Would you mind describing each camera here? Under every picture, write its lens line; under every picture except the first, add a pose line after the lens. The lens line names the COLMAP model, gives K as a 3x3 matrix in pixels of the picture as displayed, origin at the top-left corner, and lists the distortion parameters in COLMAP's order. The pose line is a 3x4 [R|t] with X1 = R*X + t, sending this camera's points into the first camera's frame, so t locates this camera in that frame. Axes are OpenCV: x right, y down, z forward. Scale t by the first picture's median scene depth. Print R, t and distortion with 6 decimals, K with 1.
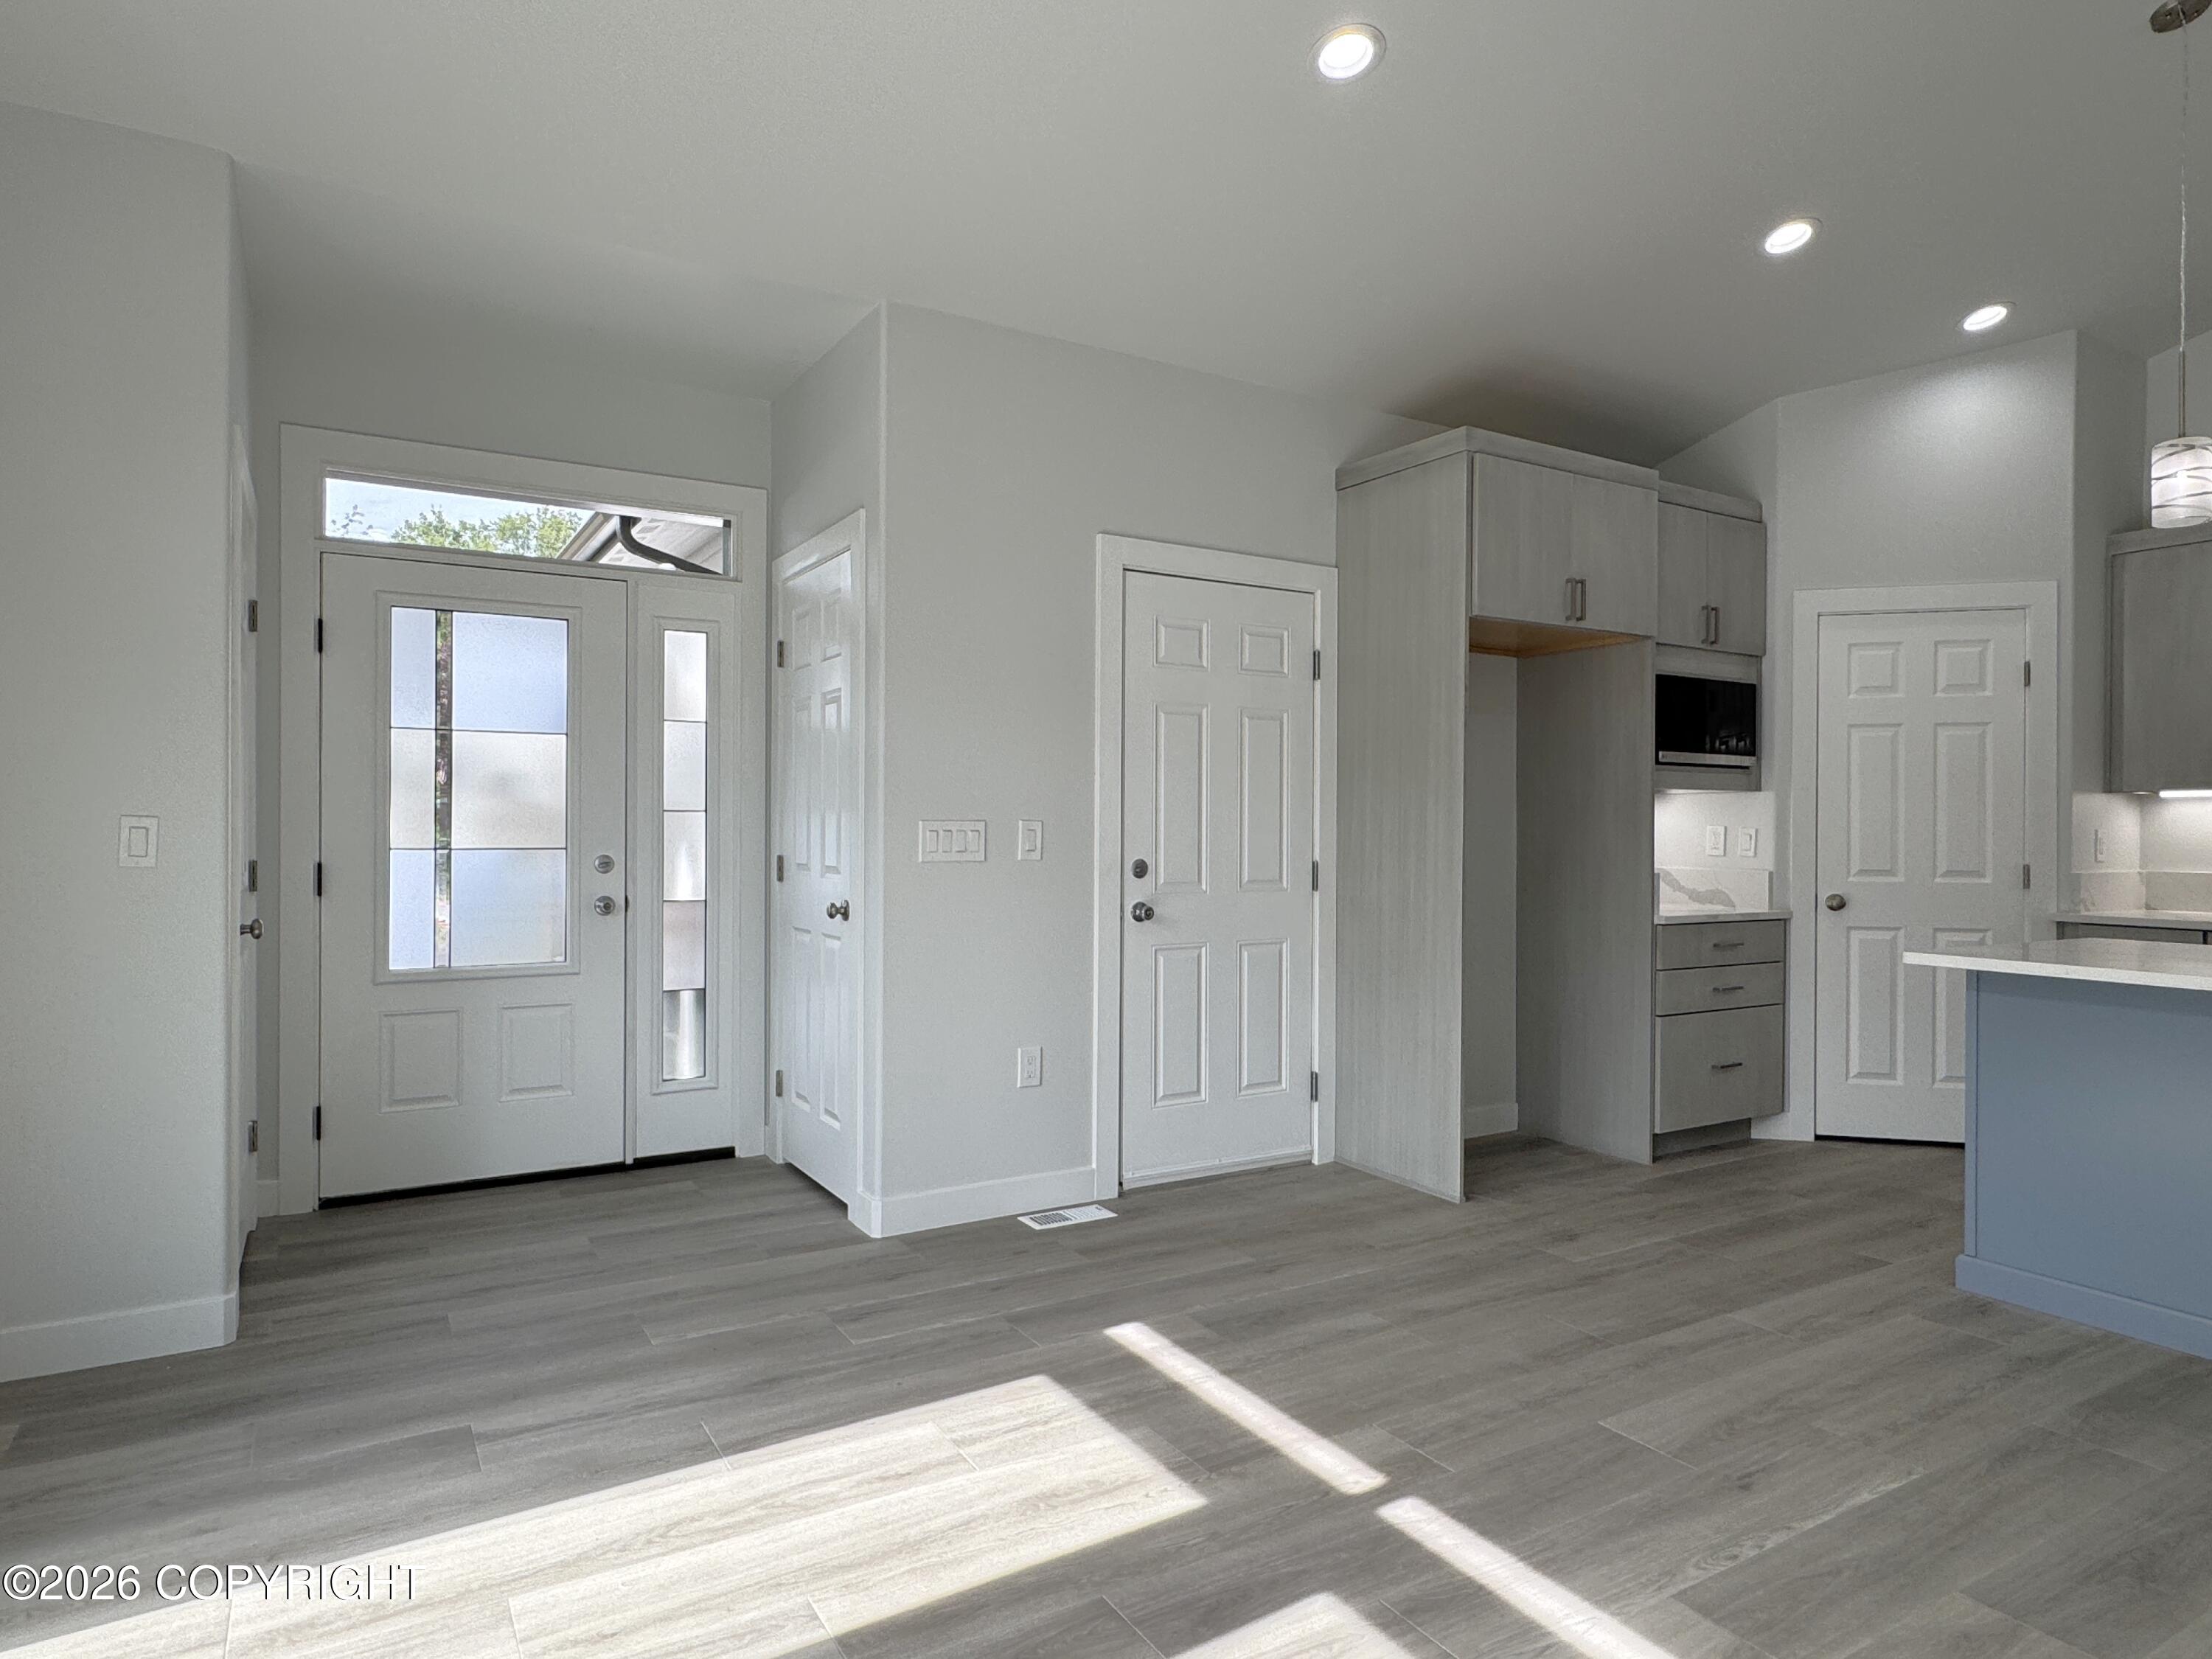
lens RADIAL K [[1319.0, 0, 1095.4], [0, 1319.0, 822.7], [0, 0, 1]] dist [-0.003261, 0.005863]
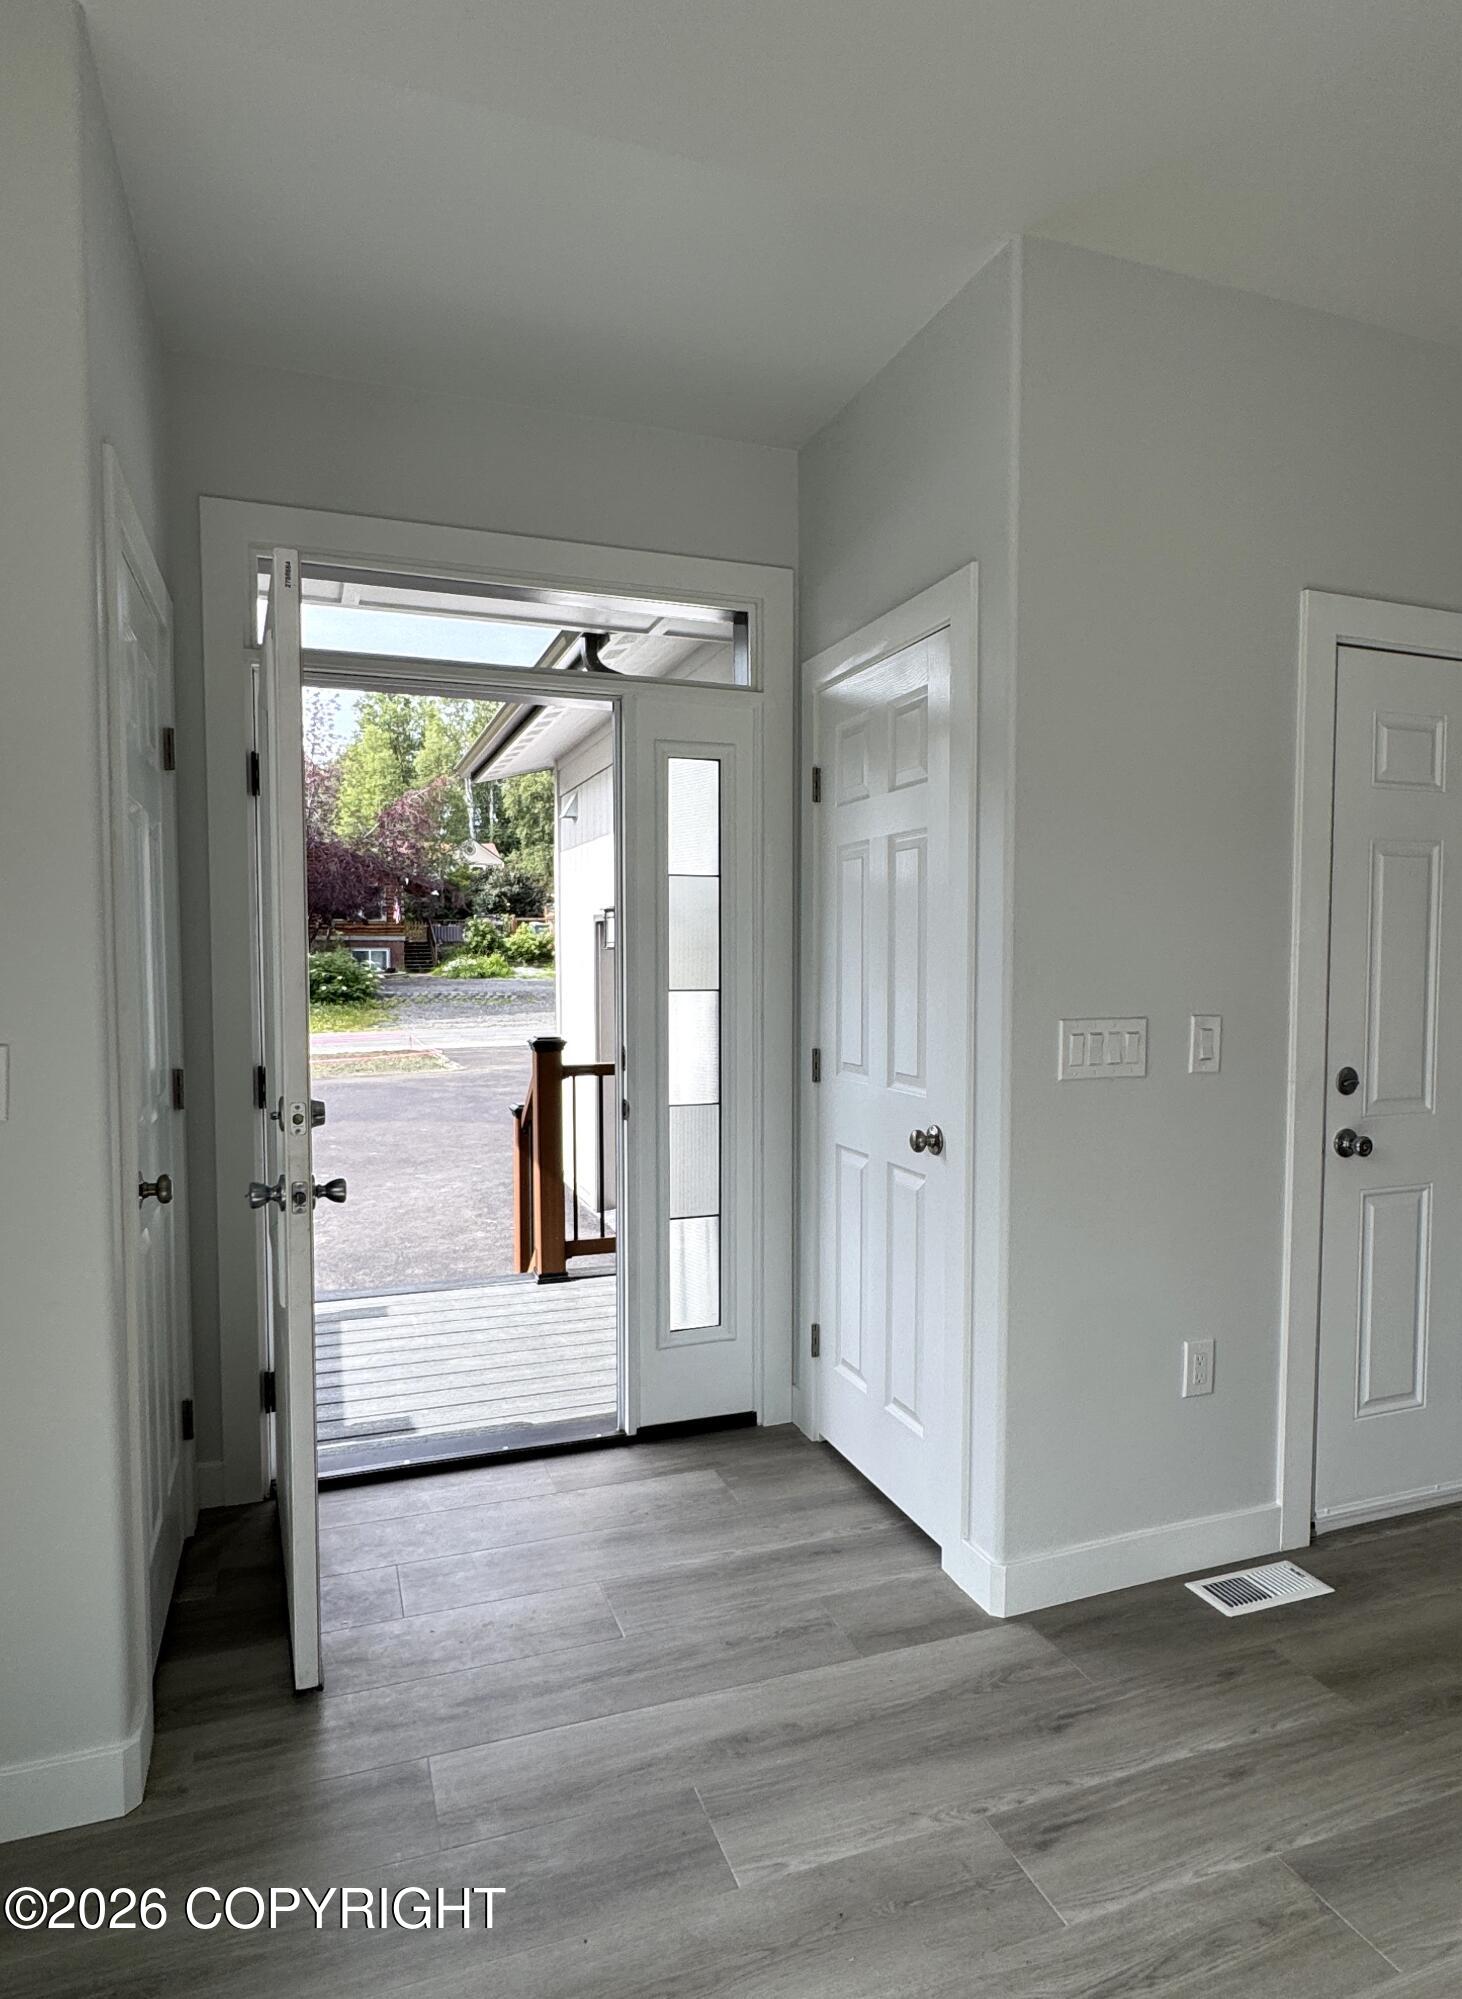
lens RADIAL K [[1159.6, 0, 739.7], [0, 1159.6, 1006.5], [0, 0, 1]] dist [0.003489, -0.000491]
pose [[0.985028, 0.004346, -0.172338, -0.180519], [0.004154, 0.998794, 0.048926, -0.036144], [0.172342, -0.048909, 0.983822, 0.356323]]
